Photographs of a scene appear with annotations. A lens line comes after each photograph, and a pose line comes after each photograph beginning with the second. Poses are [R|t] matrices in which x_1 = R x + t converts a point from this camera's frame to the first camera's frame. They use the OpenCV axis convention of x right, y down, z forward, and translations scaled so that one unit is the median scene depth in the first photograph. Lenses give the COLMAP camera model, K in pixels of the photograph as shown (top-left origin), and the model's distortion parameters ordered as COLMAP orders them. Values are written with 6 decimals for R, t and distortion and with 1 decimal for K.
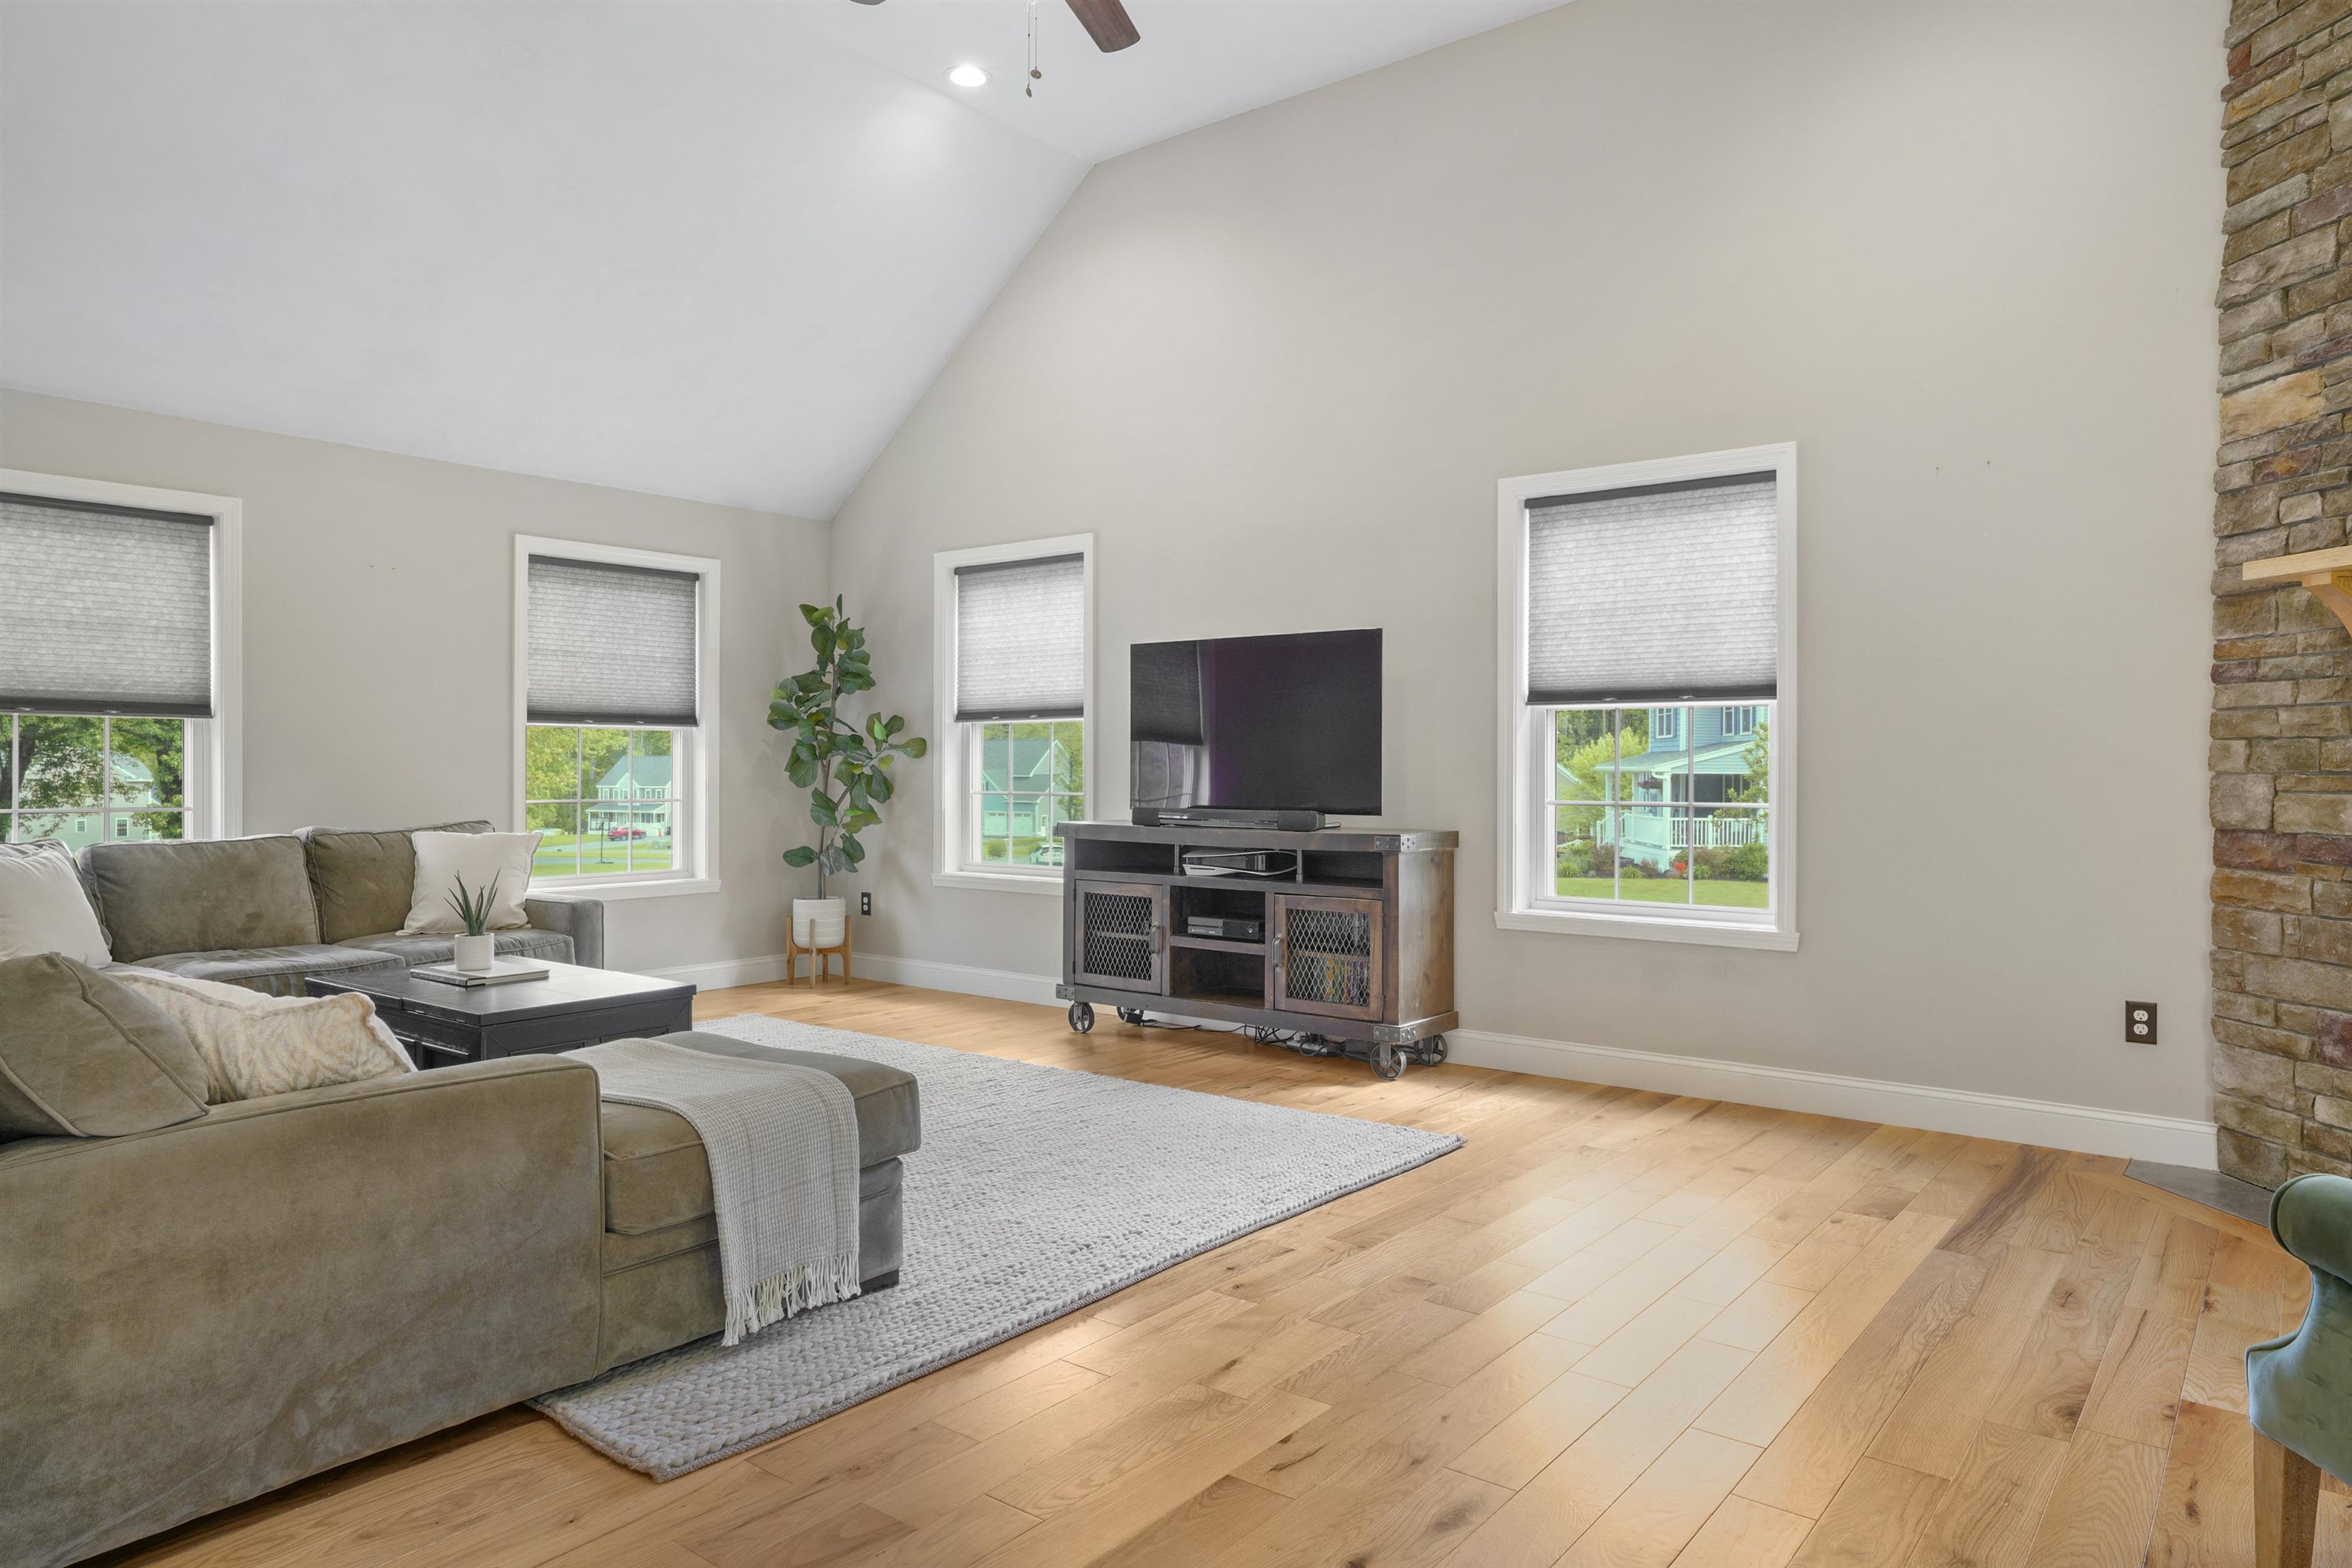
lens RADIAL K [[1472.3, 0, 1181.4], [0, 1472.3, 772.7], [0, 0, 1]] dist [0.025003, 0.001876]
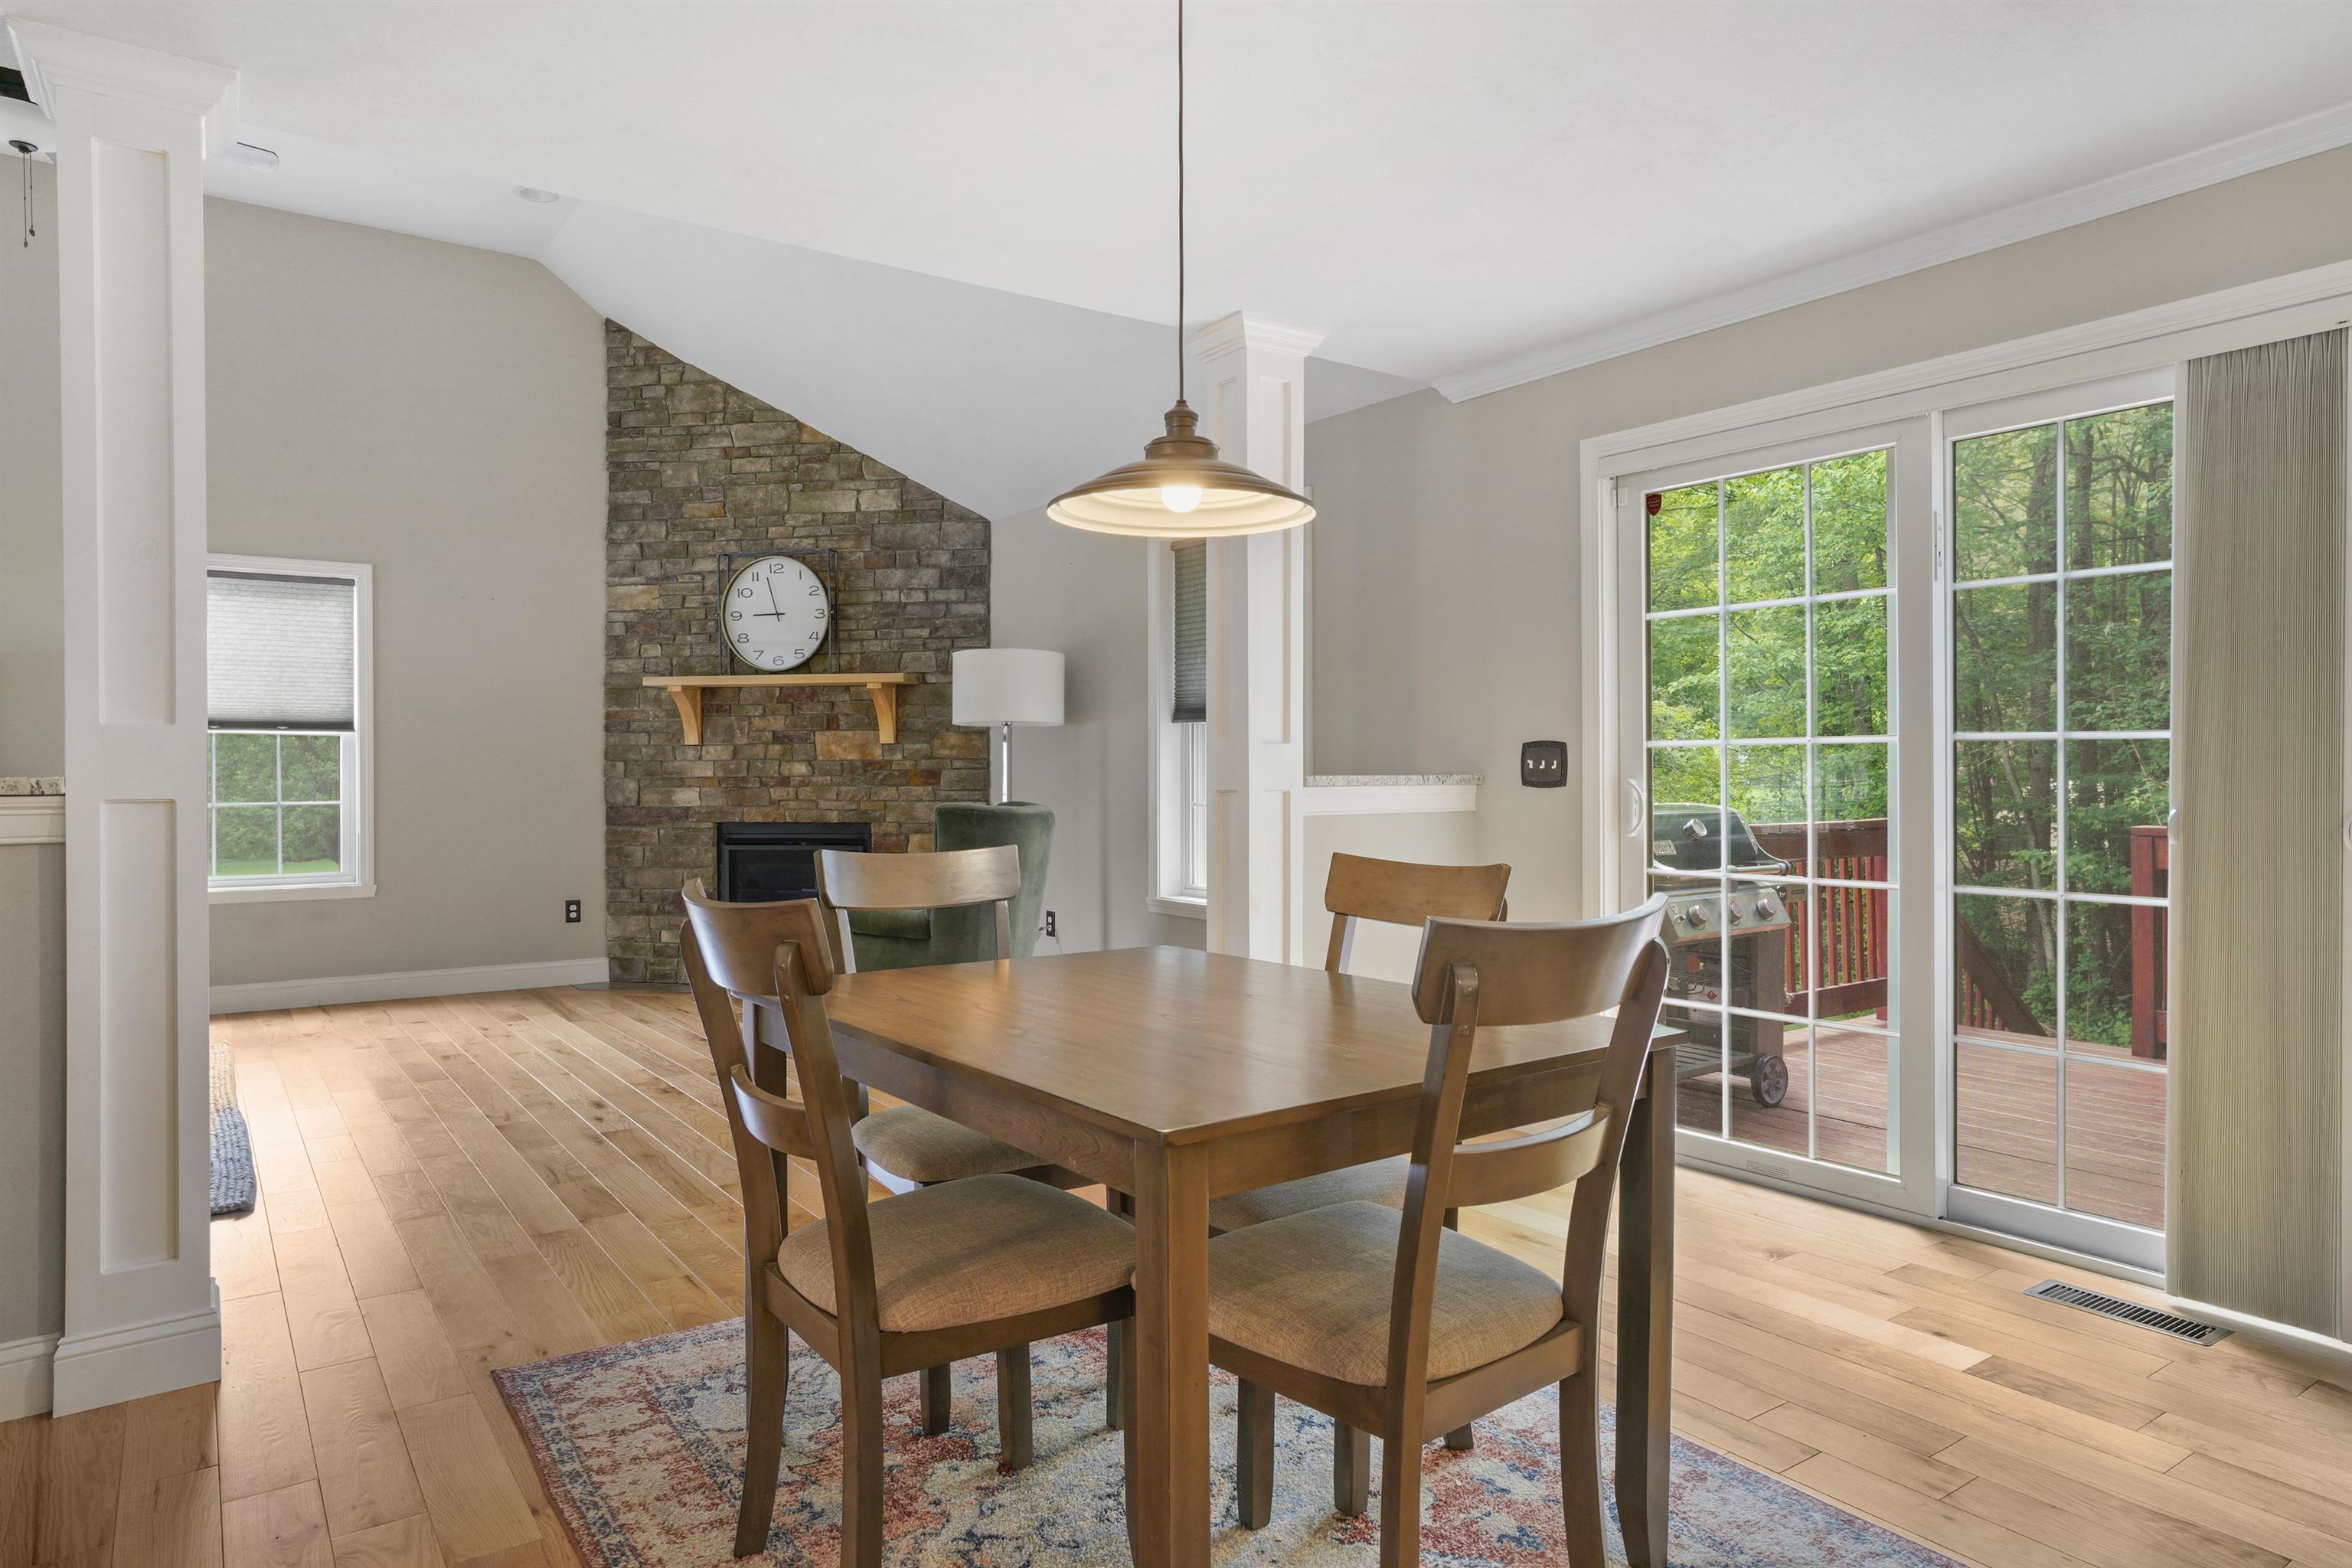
lens RADIAL K [[1438.2, 0, 1178.6], [0, 1438.2, 782.8], [0, 0, 1]] dist [-0.059785, -0.001552]
pose [[0.283573, -0.010050, 0.958898, -0.926237], [0.008054, 0.999935, 0.008098, -0.002918], [-0.958917, 0.005427, 0.283636, -0.261710]]
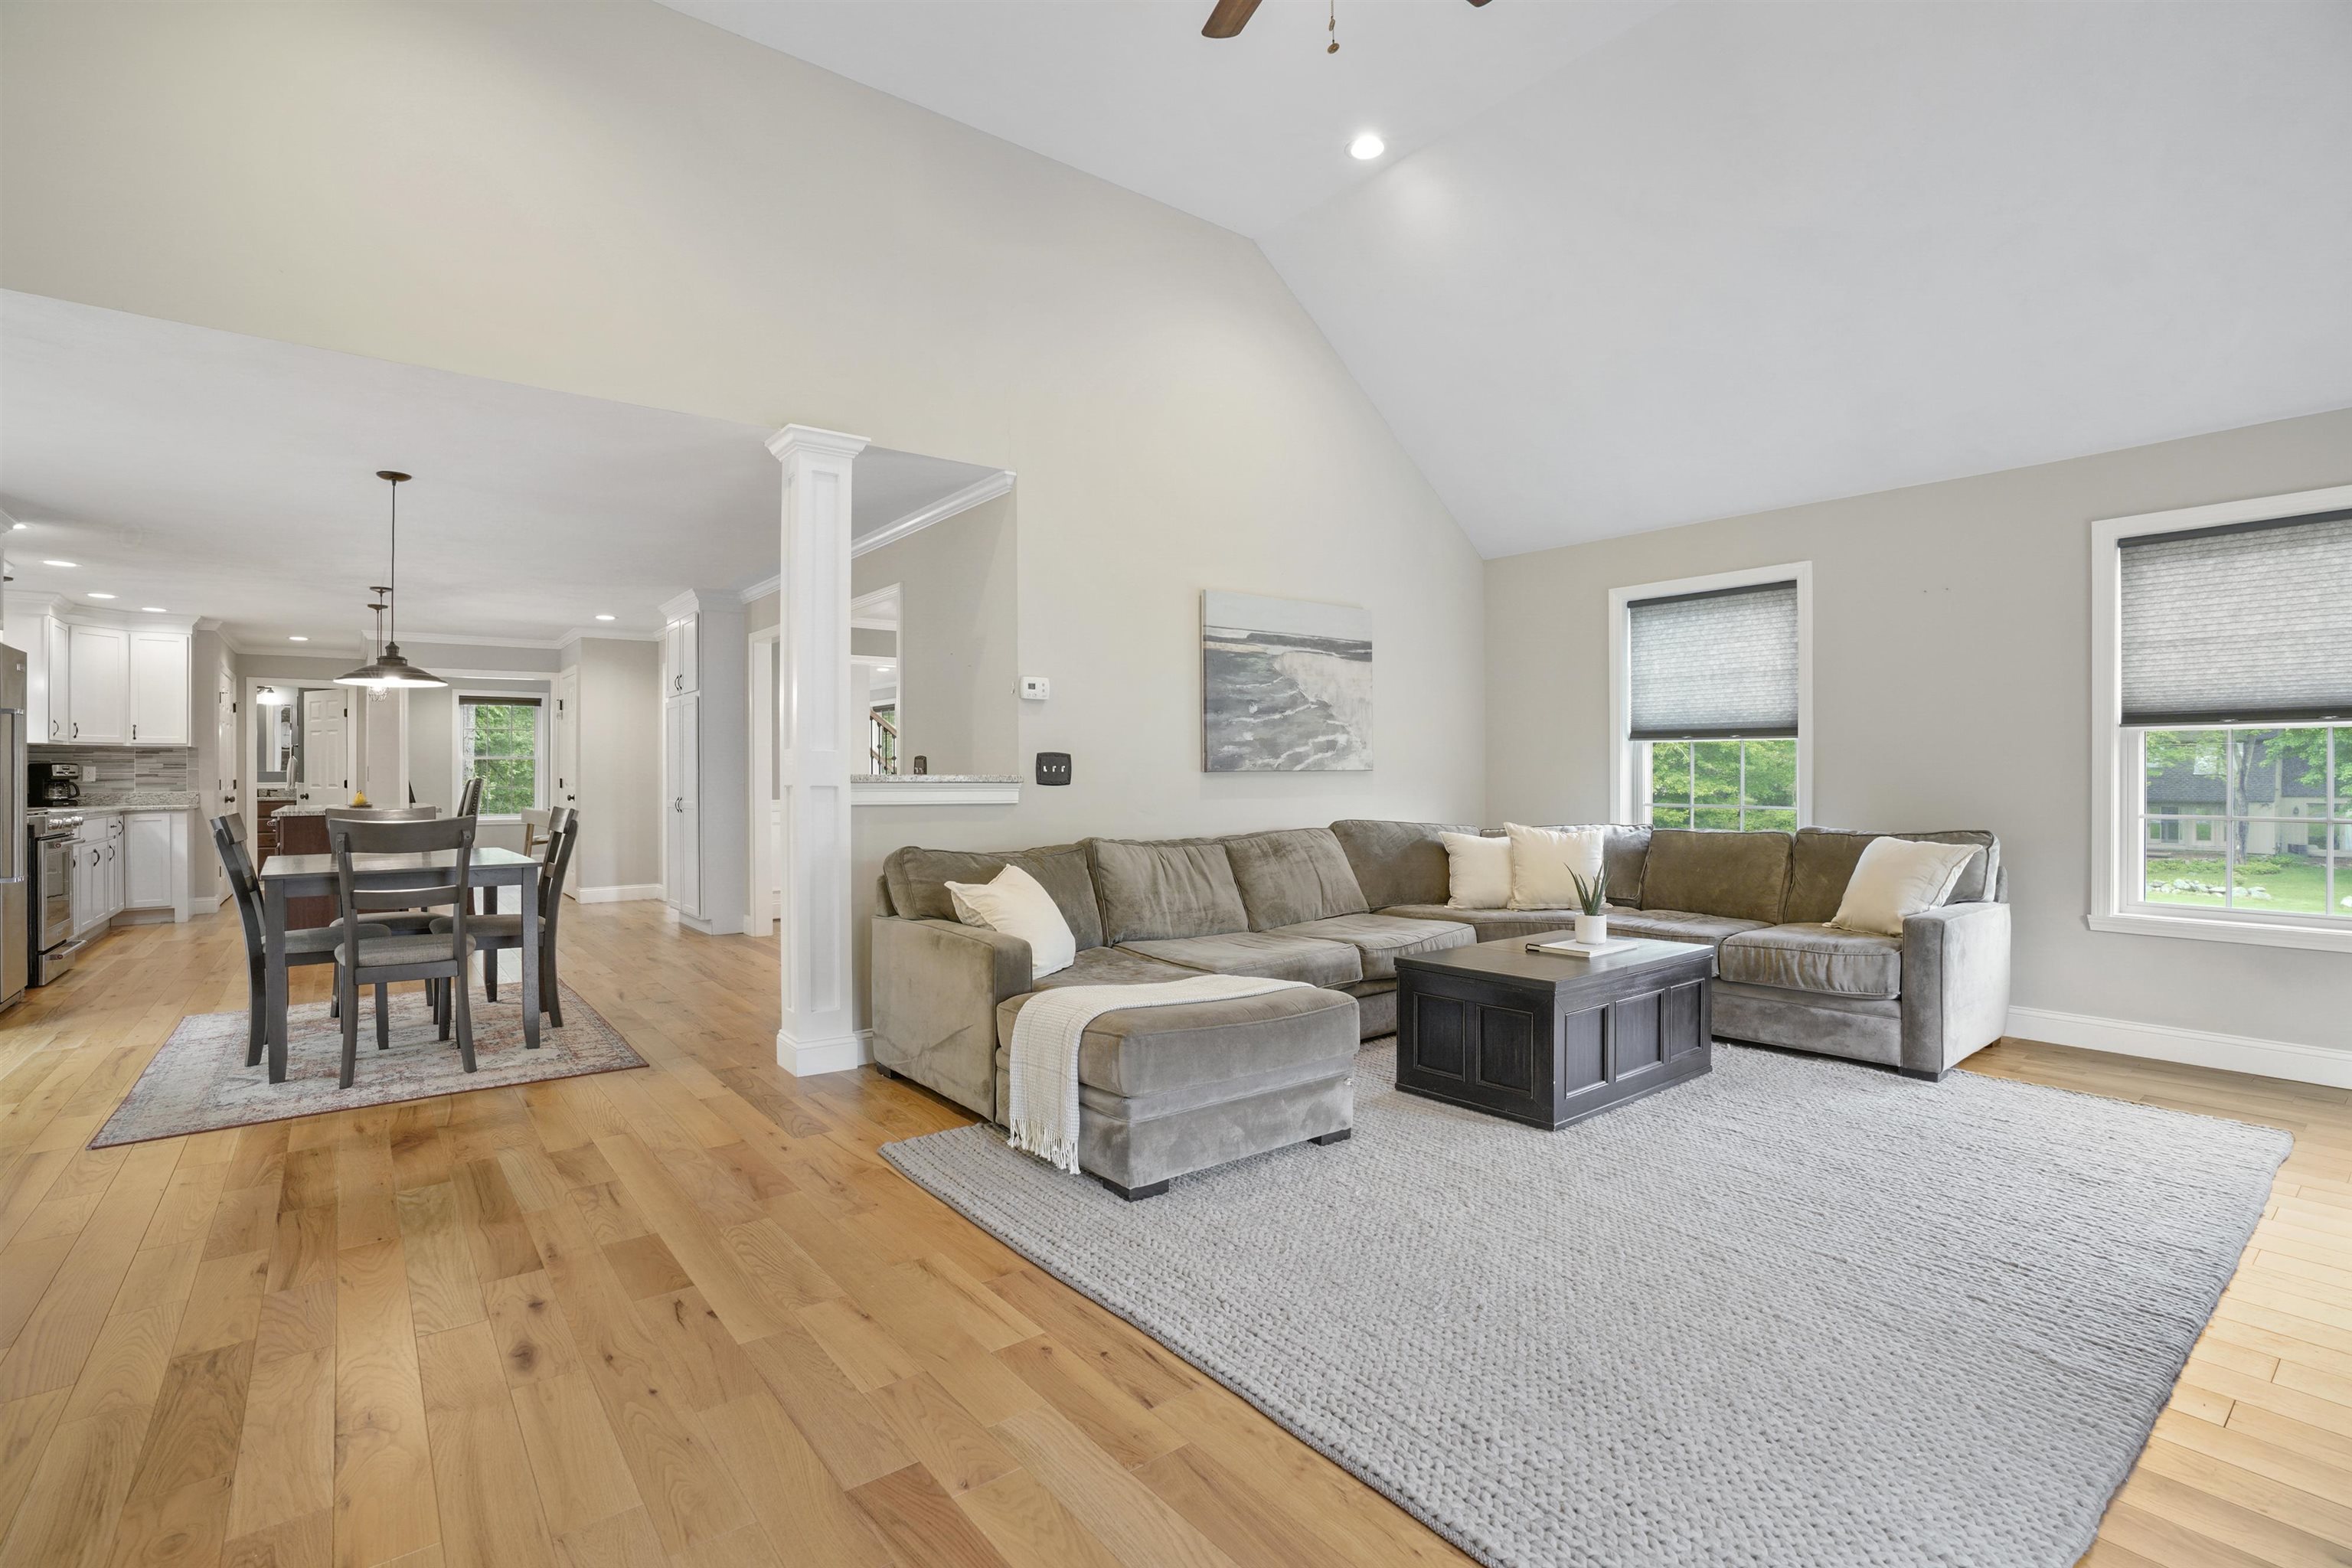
lens RADIAL K [[1066.7, 0, 1124.4], [0, 1066.7, 783.0], [0, 0, 1]] dist [-0.034130, -0.000123]
pose [[-0.247289, 0.008192, -0.968907, 0.535776], [-0.004043, 0.999947, 0.009486, -0.006207], [0.968933, 0.006263, -0.247243, 0.986980]]
